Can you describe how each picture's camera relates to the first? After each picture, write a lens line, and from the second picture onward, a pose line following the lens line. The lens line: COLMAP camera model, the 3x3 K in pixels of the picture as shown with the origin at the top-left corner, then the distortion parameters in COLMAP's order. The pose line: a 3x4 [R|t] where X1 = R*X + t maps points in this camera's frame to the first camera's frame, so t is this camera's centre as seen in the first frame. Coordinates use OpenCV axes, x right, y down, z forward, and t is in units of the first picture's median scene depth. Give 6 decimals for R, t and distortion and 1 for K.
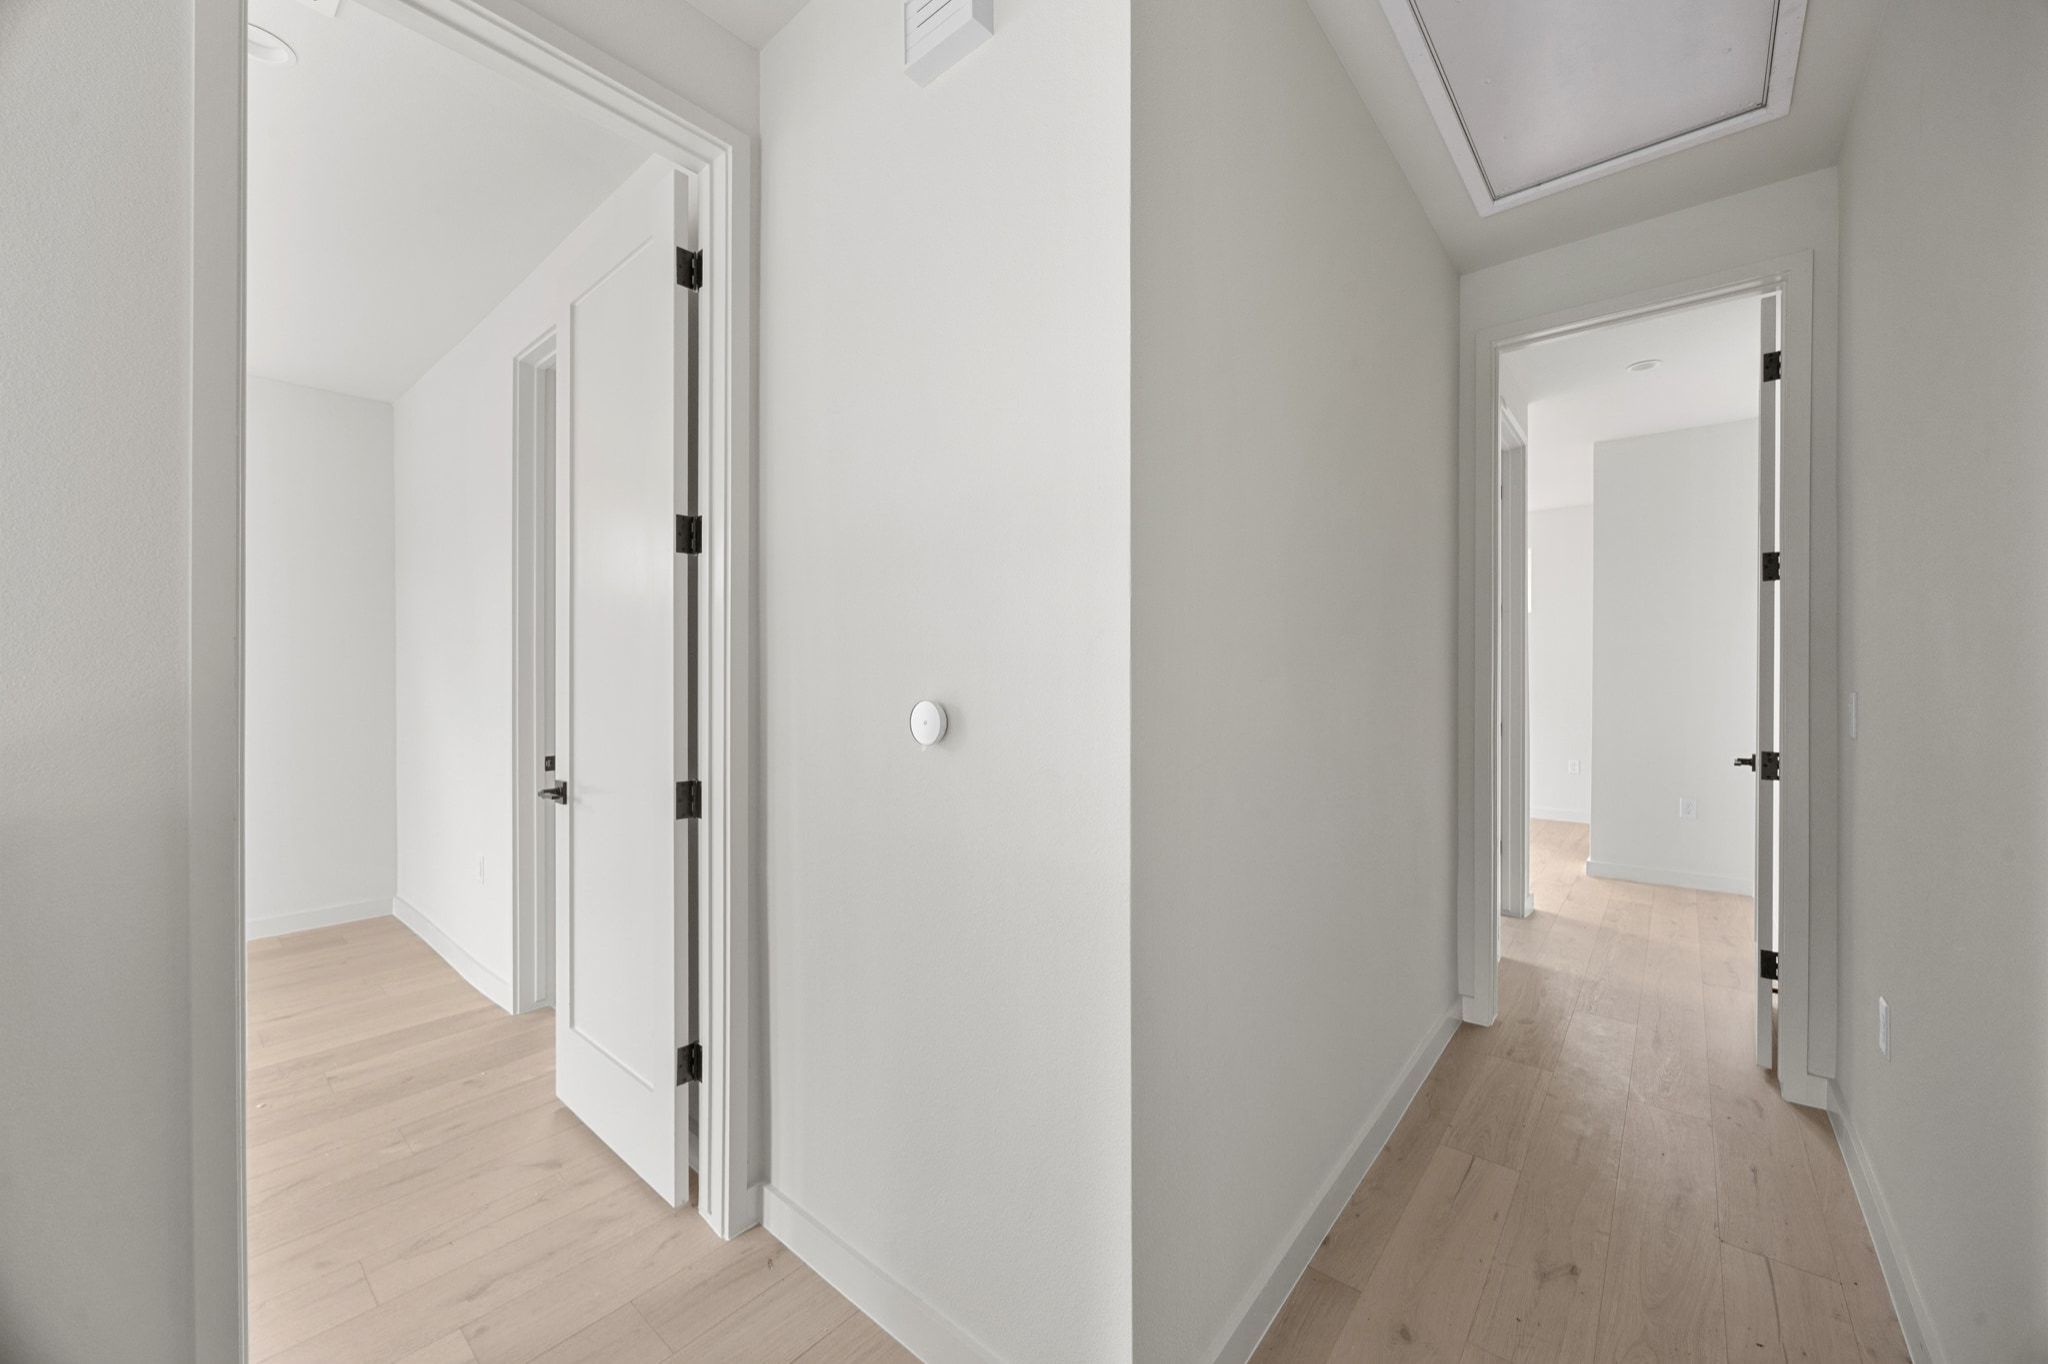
lens RADIAL K [[770.4, 0, 1032.9], [0, 770.4, 679.3], [0, 0, 1]] dist [-0.001241, 0.000006]
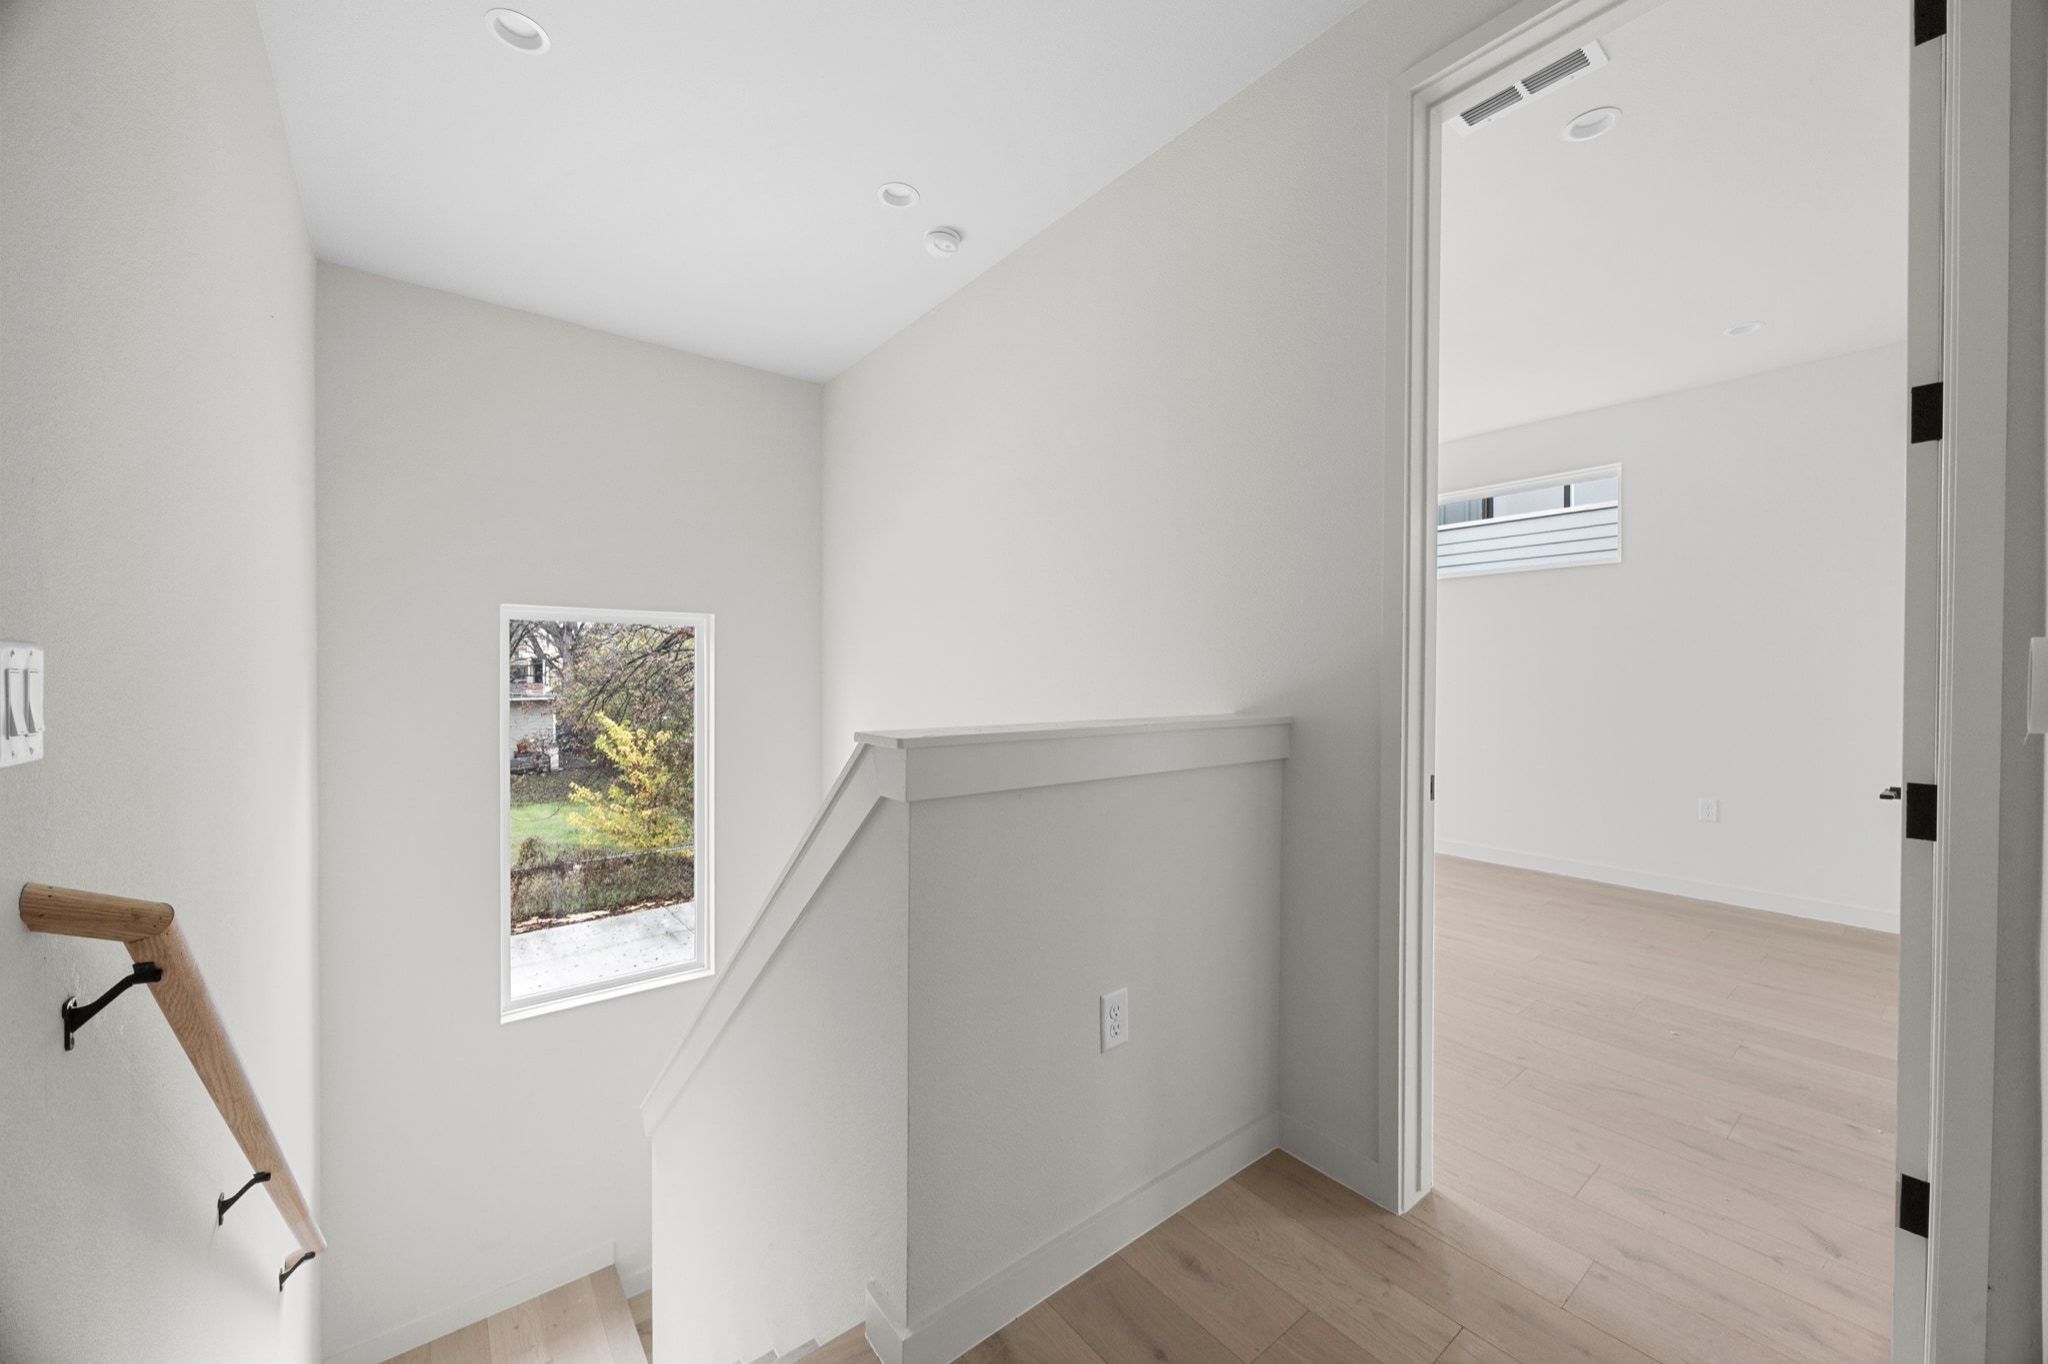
lens RADIAL K [[770.4, 0, 1032.9], [0, 770.4, 679.3], [0, 0, 1]] dist [-0.001241, 0.000006]
pose [[-0.198766, 0.007793, -0.980016, 0.332709], [-0.003253, 0.999958, 0.008611, 0.035168], [0.980042, 0.004900, -0.198732, 0.354084]]
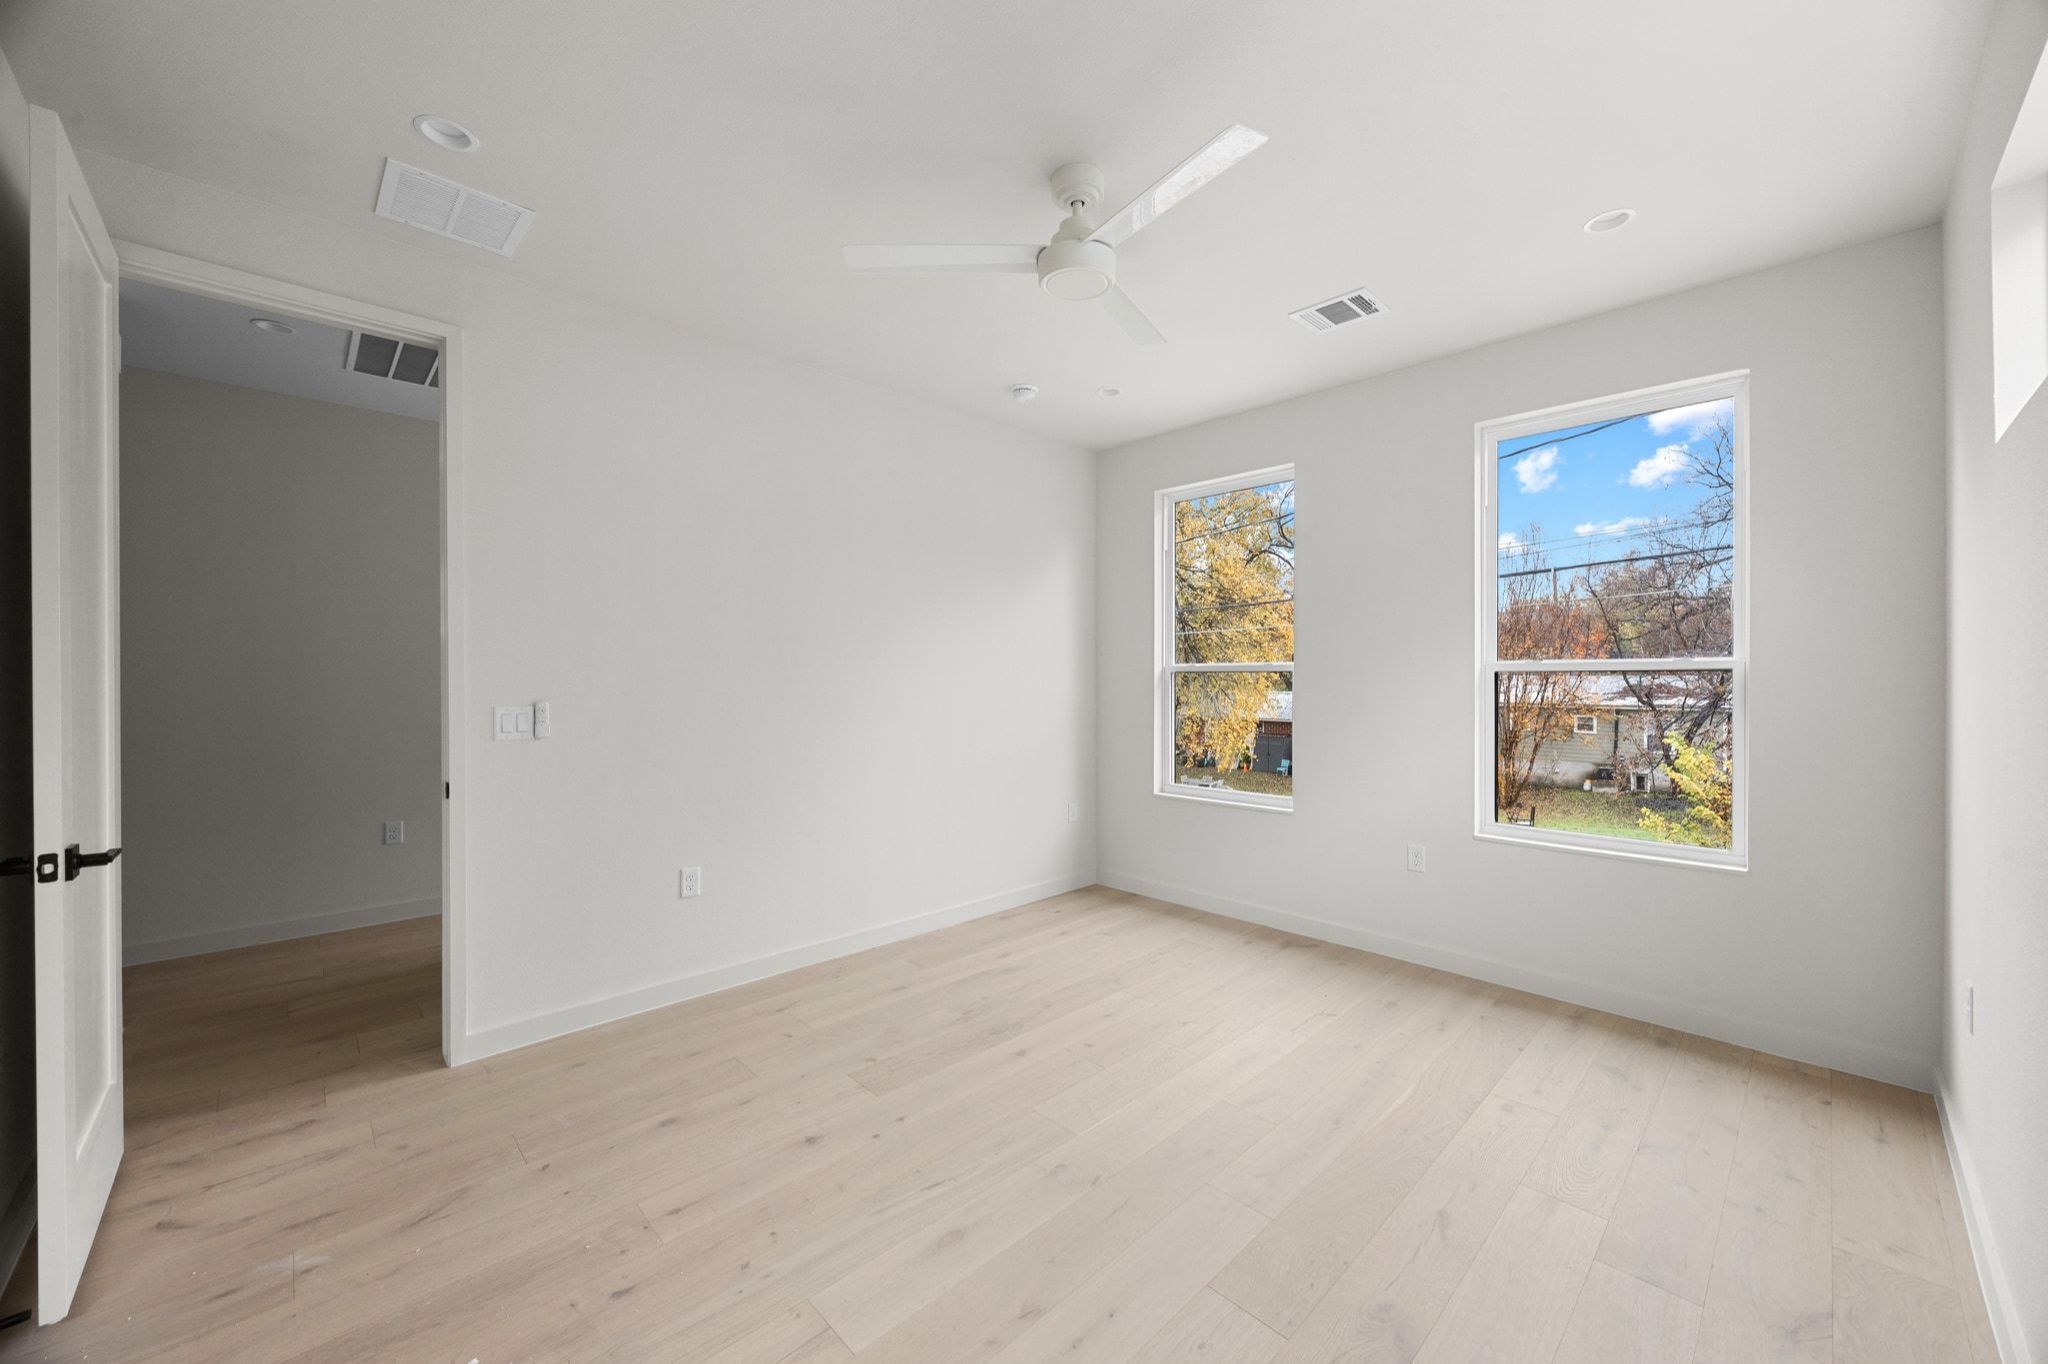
lens RADIAL K [[770.4, 0, 1032.9], [0, 770.4, 679.3], [0, 0, 1]] dist [-0.001241, 0.000006]
pose [[-0.994708, -0.000424, 0.102739, -1.820477], [-0.000025, 0.999992, 0.003887, -0.028217], [-0.102740, 0.003864, -0.994701, 1.875814]]
